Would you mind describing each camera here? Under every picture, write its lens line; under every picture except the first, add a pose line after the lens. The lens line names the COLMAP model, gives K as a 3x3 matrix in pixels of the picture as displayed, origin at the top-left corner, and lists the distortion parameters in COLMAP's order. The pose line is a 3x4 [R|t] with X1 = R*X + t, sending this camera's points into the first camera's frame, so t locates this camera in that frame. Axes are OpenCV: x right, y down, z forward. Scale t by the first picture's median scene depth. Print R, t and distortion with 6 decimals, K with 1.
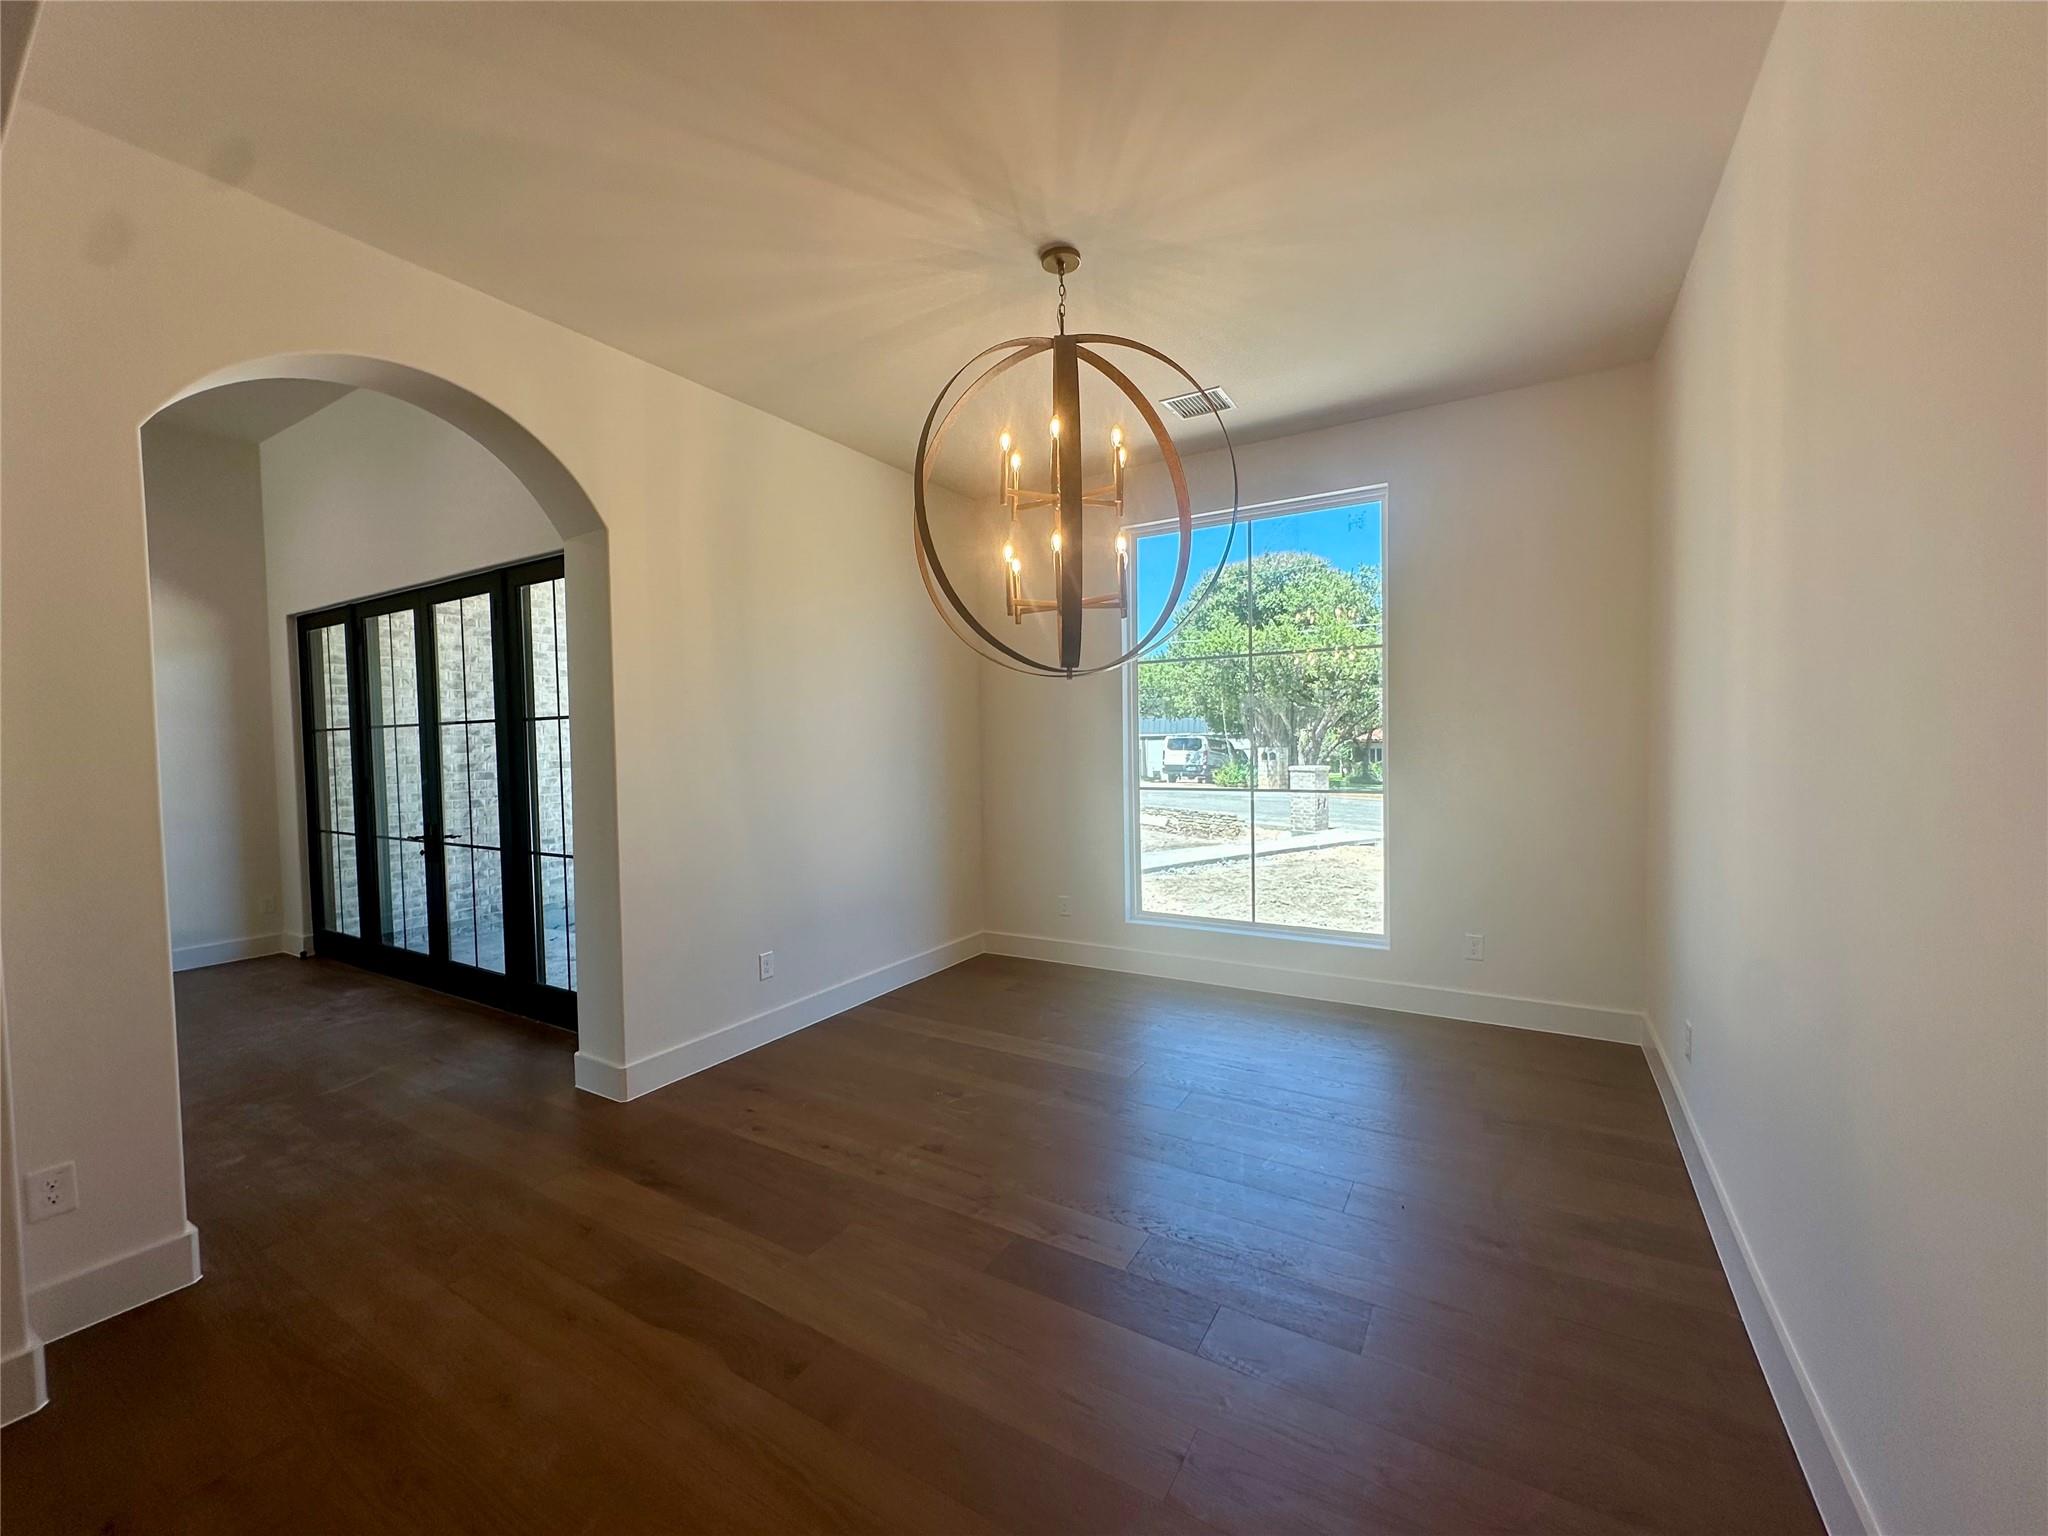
lens RADIAL K [[817.8, 0, 1028.9], [0, 817.8, 765.0], [0, 0, 1]] dist [0.000251, 0.000455]
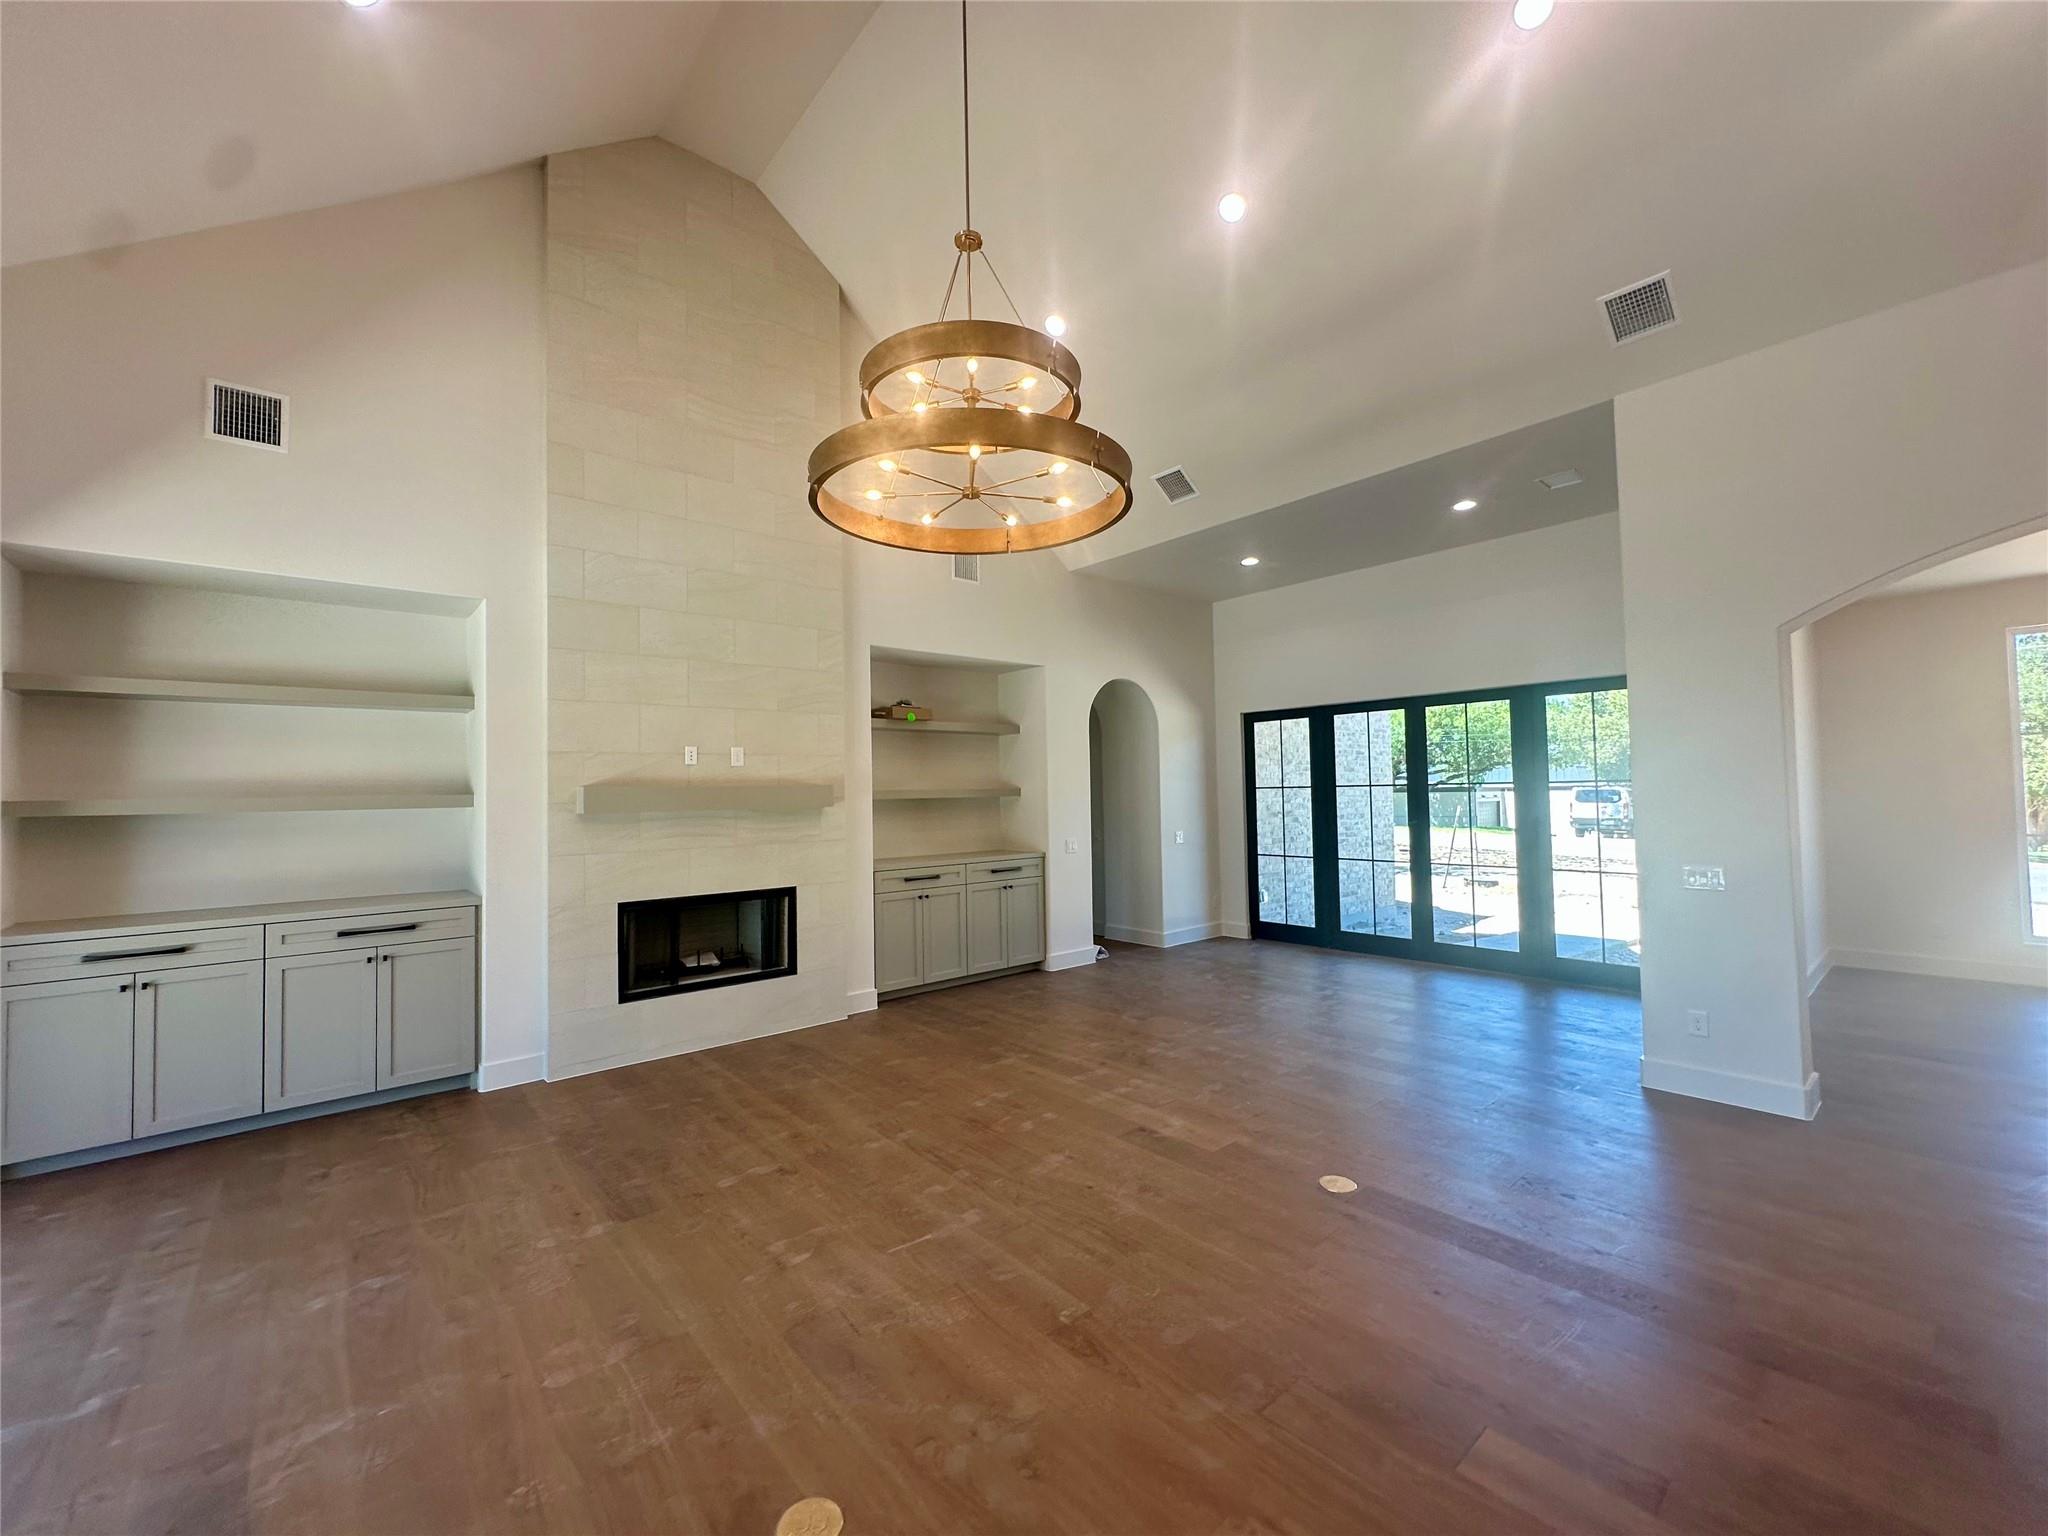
lens RADIAL K [[817.8, 0, 1028.9], [0, 817.8, 765.0], [0, 0, 1]] dist [0.000251, 0.000455]
pose [[0.950782, -0.014283, -0.309532, -0.792180], [-0.005647, 0.997972, -0.063397, 0.011709], [0.309810, 0.062025, 0.948773, -0.548497]]
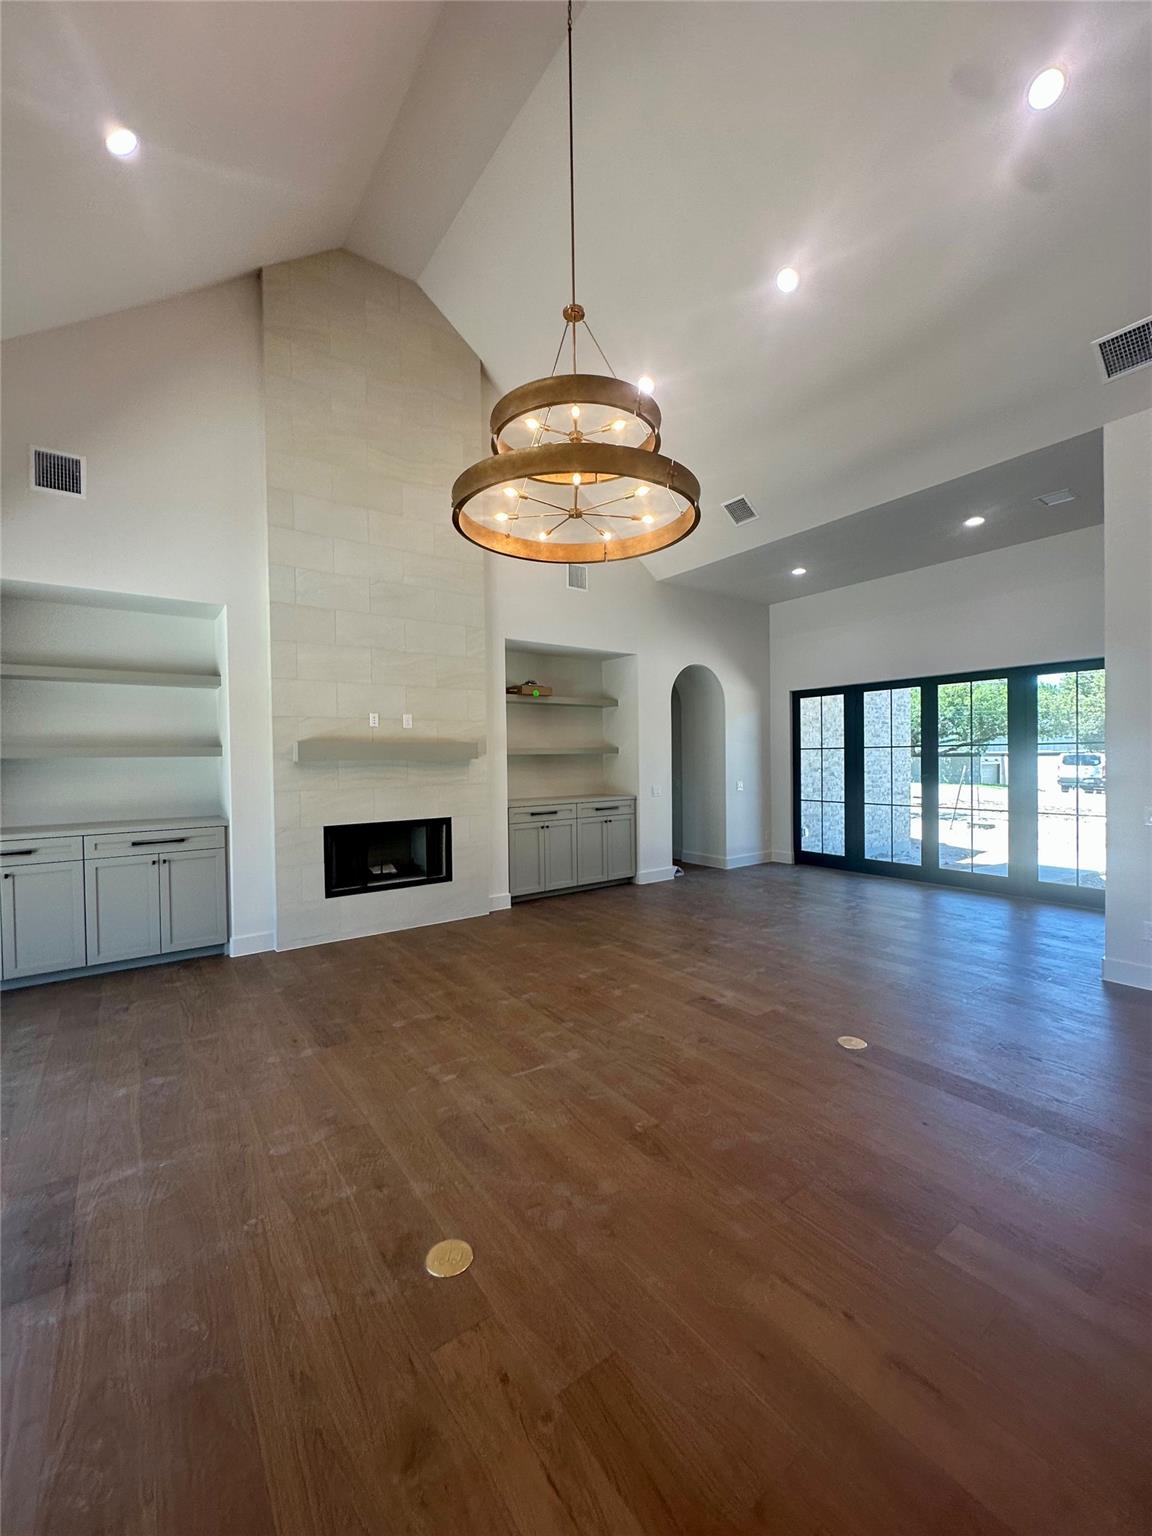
lens RADIAL K [[613.3, 0, 583.2], [0, 613.3, 766.0], [0, 0, 1]] dist [0.000251, 0.000455]
pose [[0.924832, 0.007267, -0.380307, -0.784005], [-0.013182, 0.999829, -0.012952, 0.022864], [0.380148, 0.016992, 0.924770, -0.540500]]
